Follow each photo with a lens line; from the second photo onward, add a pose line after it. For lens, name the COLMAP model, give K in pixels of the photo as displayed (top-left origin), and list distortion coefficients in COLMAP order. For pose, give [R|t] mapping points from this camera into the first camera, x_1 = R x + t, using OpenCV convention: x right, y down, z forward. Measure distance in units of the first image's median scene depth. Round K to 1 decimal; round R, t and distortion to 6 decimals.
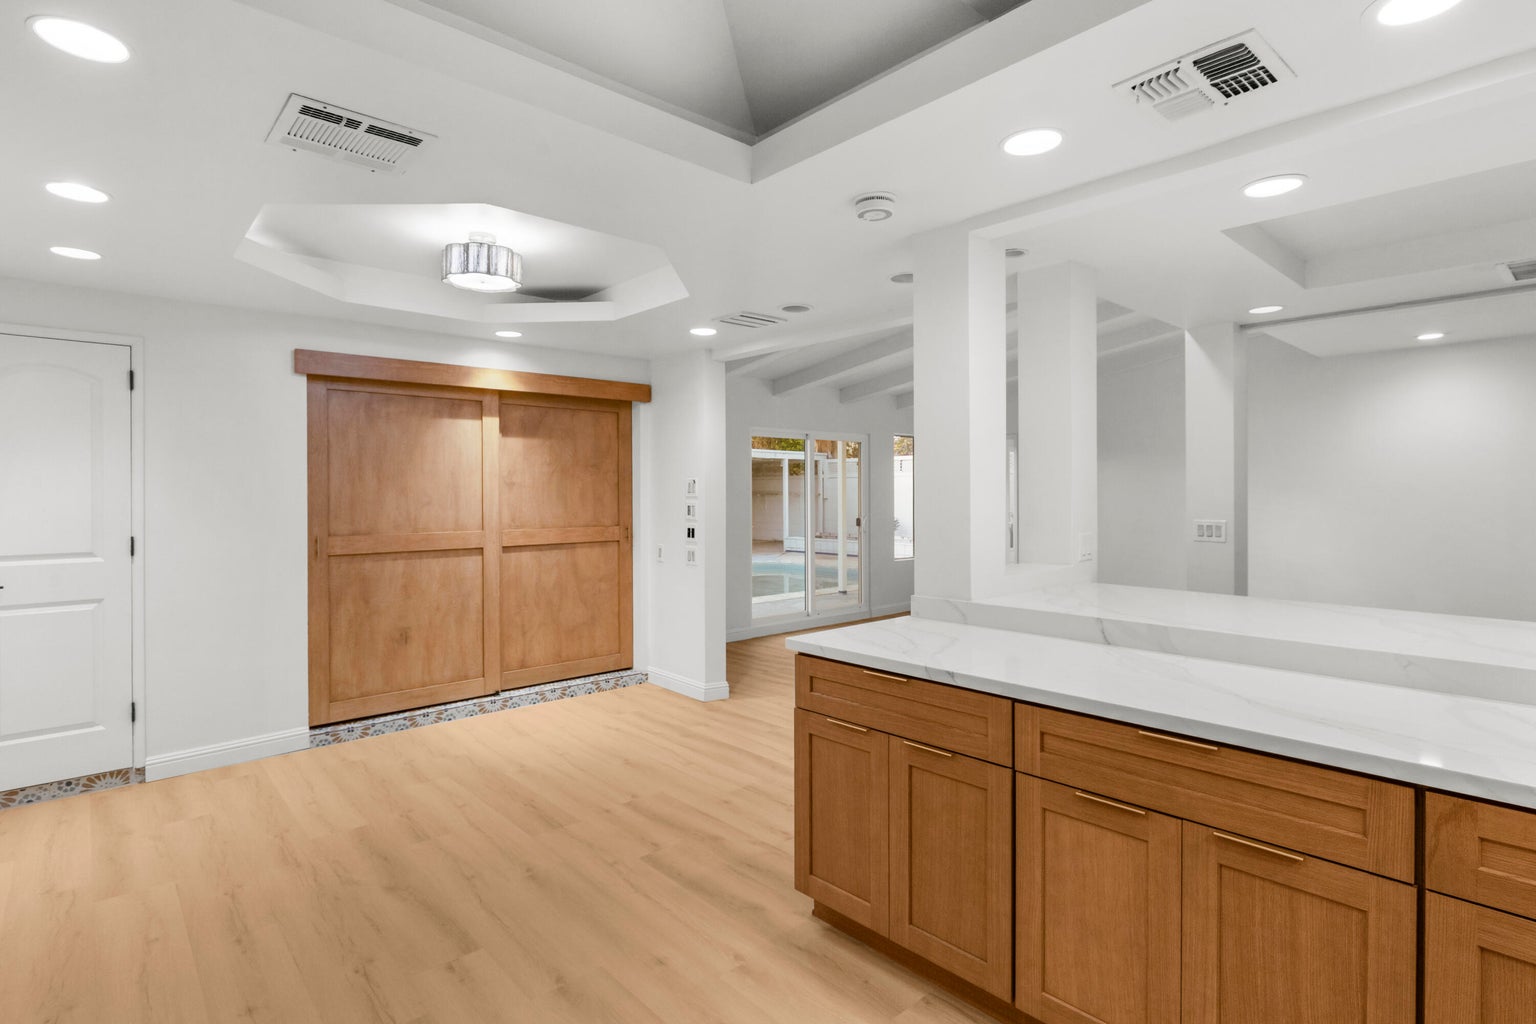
lens RADIAL K [[772.5, 0, 760.1], [0, 772.5, 497.5], [0, 0, 1]] dist [-0.001019, 0.000110]
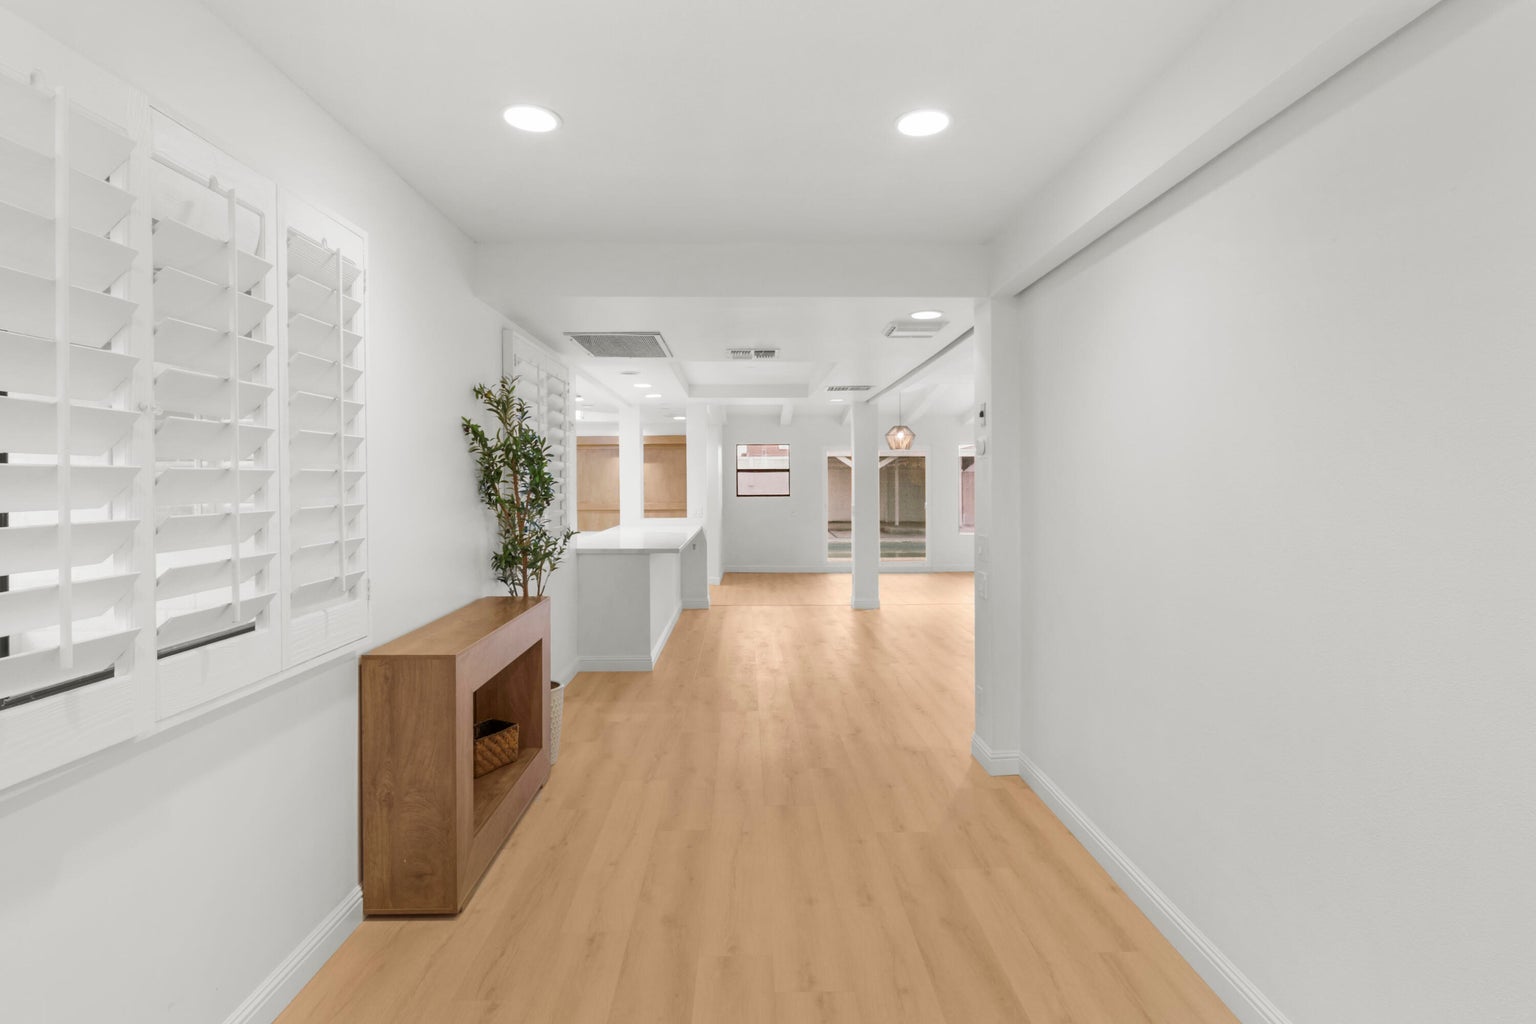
lens RADIAL K [[784.8, 0, 760.0], [0, 784.8, 480.3], [0, 0, 1]] dist [-0.001819, -0.000044]
pose [[0.754301, 0.001807, -0.656526, 1.671665], [-0.001847, 0.999998, 0.000630, -0.031868], [0.656526, 0.000737, 0.754303, -0.620051]]
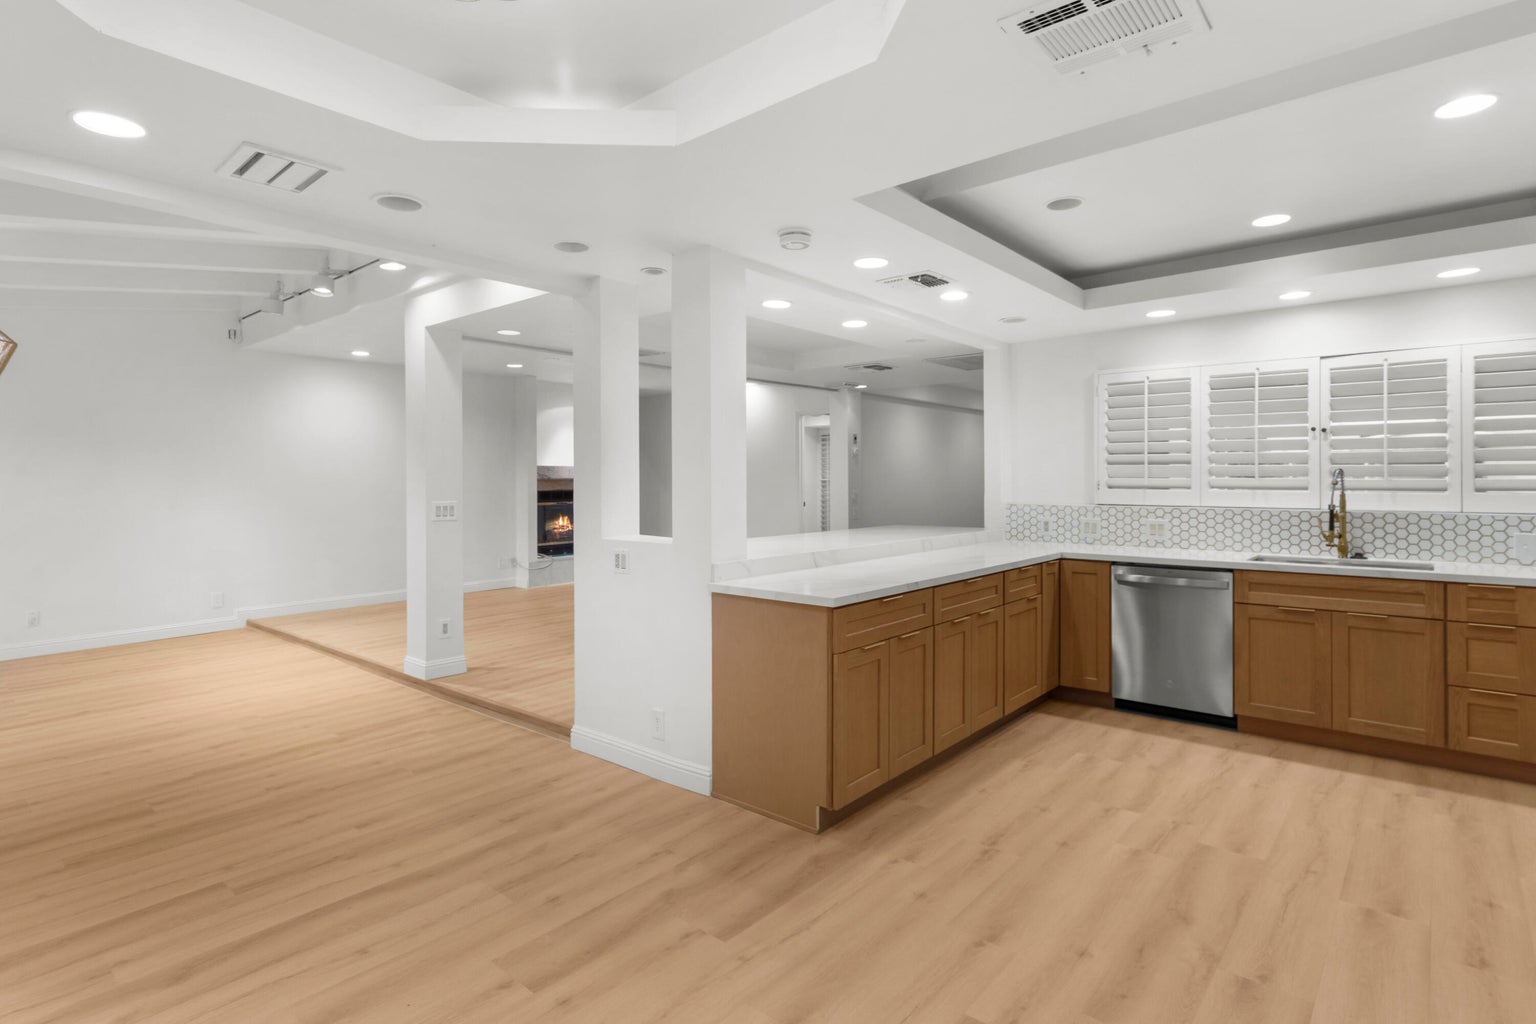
lens RADIAL K [[784.8, 0, 760.0], [0, 784.8, 480.3], [0, 0, 1]] dist [-0.001819, -0.000044]
pose [[-0.131638, 0.003411, 0.991292, -0.605881], [0.008384, 0.999962, -0.002327, 0.005097], [-0.991262, 0.008005, -0.131662, 0.686661]]
